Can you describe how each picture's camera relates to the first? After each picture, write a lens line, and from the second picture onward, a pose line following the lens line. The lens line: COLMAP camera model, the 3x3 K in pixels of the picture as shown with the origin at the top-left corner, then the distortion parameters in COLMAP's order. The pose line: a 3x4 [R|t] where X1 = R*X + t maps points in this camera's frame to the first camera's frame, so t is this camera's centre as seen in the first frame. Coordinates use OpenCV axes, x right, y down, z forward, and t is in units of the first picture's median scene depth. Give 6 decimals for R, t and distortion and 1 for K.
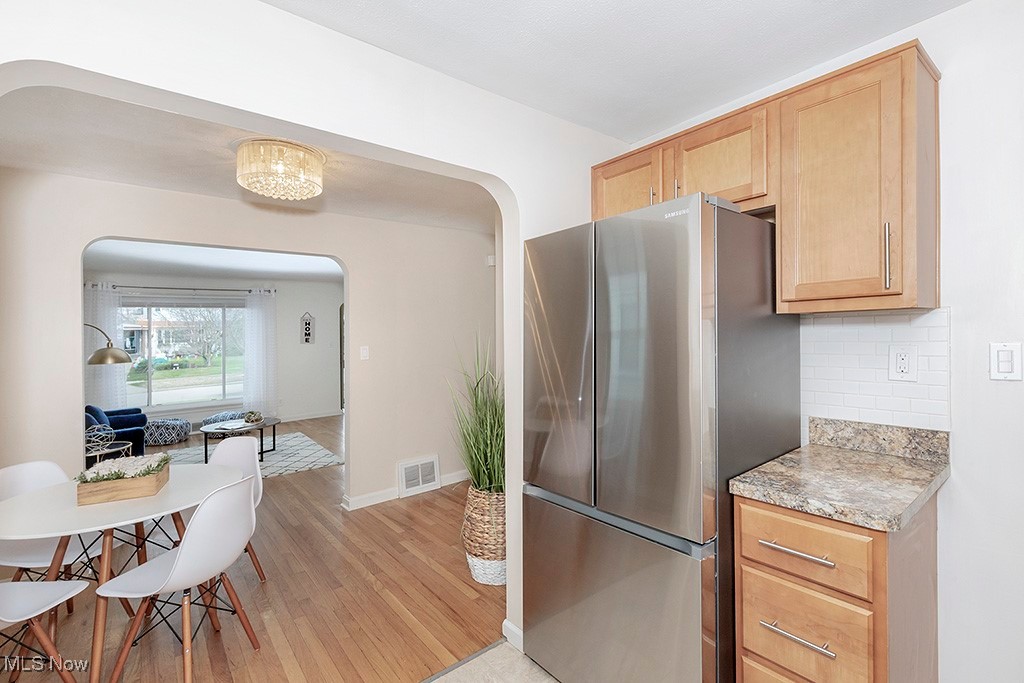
lens RADIAL K [[469.5, 0, 516.2], [0, 469.5, 337.4], [0, 0, 1]] dist [0.001839, 0.000494]
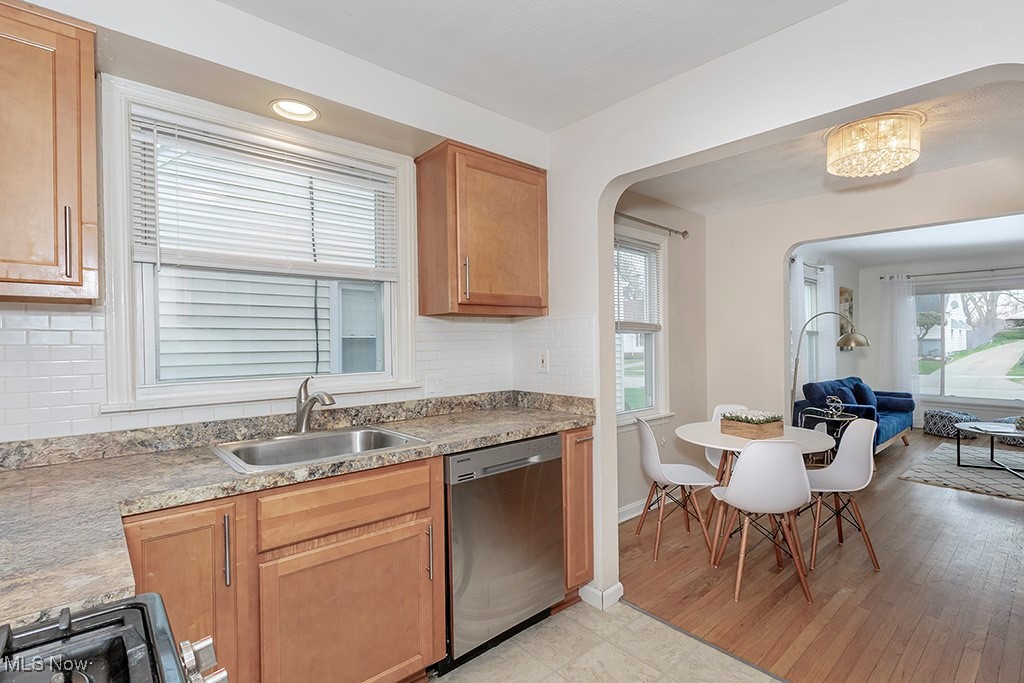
lens RADIAL K [[469.5, 0, 517.3], [0, 469.5, 338.8], [0, 0, 1]] dist [0.001839, 0.000494]
pose [[0.046853, 0.026458, -0.998551, 0.153784], [-0.002988, 0.999648, 0.026347, 0.005757], [0.998897, 0.001749, 0.046916, 0.080170]]
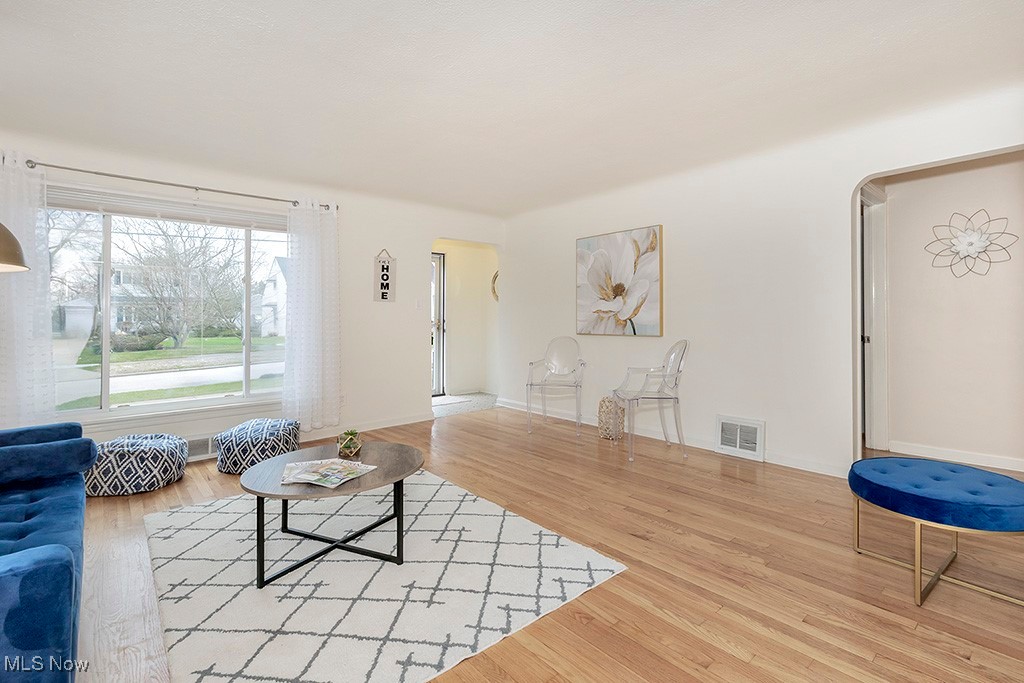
lens RADIAL K [[469.5, 0, 523.7], [0, 469.5, 323.9], [0, 0, 1]] dist [0.001839, 0.000494]
pose [[0.997919, 0.014782, 0.062761, -0.377205], [-0.014621, 0.999889, -0.003031, 0.051032], [-0.062799, 0.002107, 0.998024, 0.485079]]
